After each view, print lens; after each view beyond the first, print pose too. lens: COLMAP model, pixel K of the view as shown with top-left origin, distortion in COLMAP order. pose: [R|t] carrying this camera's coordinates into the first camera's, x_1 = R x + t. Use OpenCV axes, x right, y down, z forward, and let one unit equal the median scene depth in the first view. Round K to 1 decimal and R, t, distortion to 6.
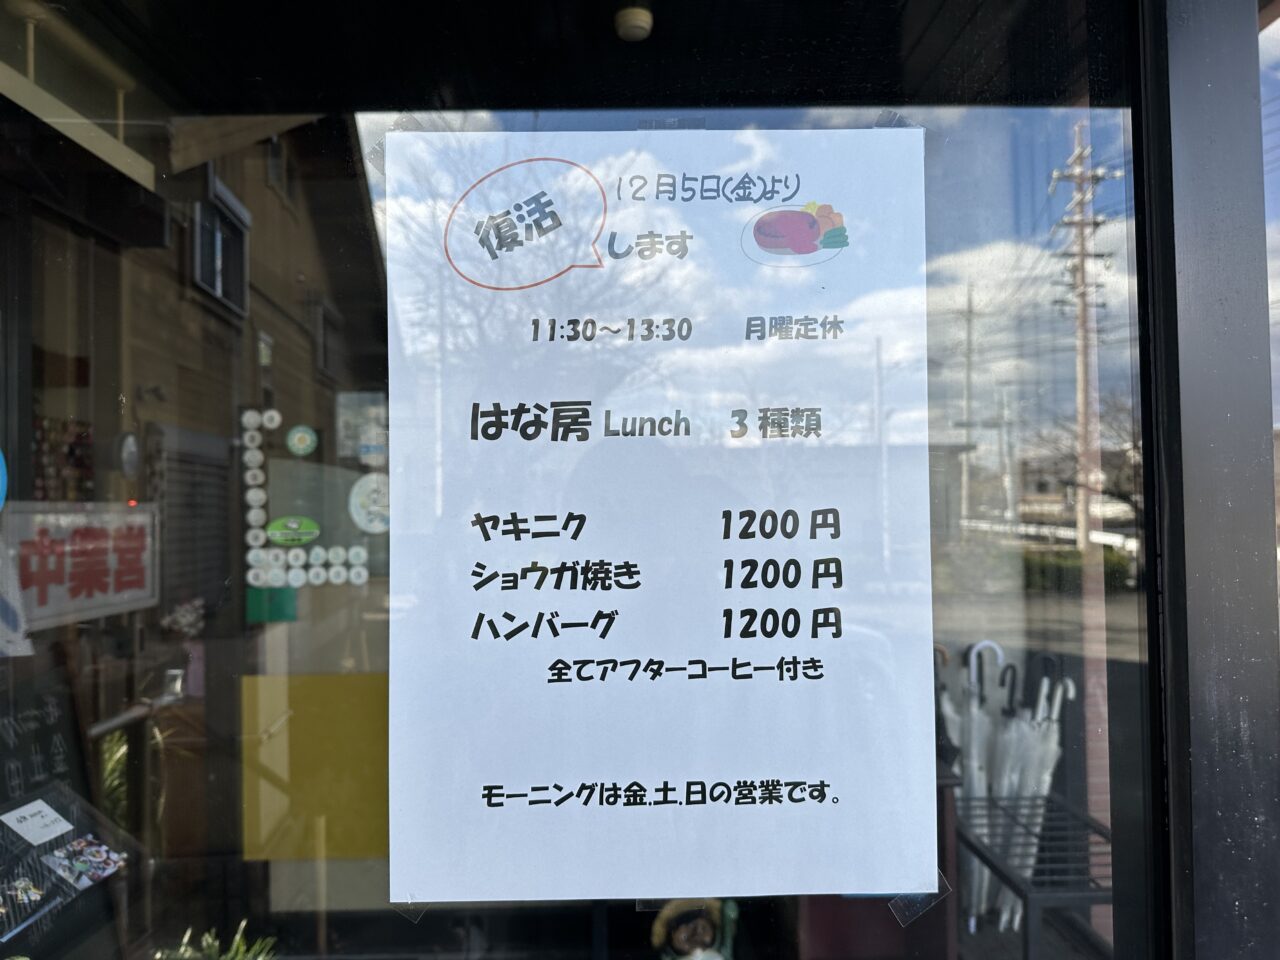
lens RADIAL K [[904.7, 0, 638.3], [0, 904.7, 479.1], [0, 0, 1]] dist [-0.008485, 0.001779]
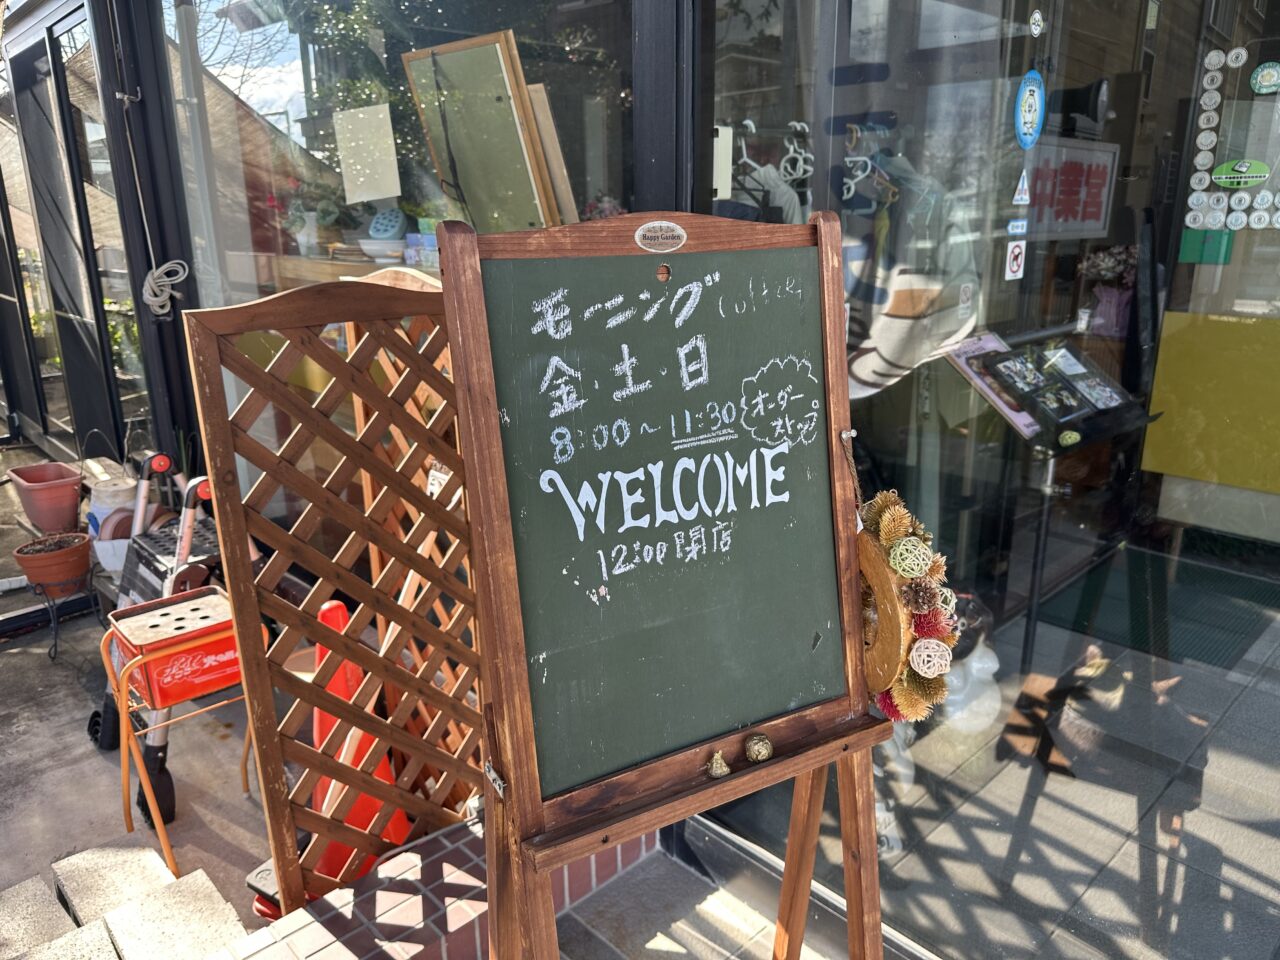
lens RADIAL K [[904.7, 0, 641.1], [0, 904.7, 479.0], [0, 0, 1]] dist [-0.008485, 0.001779]
pose [[0.679414, 0.221151, -0.699635, -0.052806], [0.008899, 0.950946, 0.309230, 0.064626], [0.733701, -0.216321, 0.644118, -0.234661]]
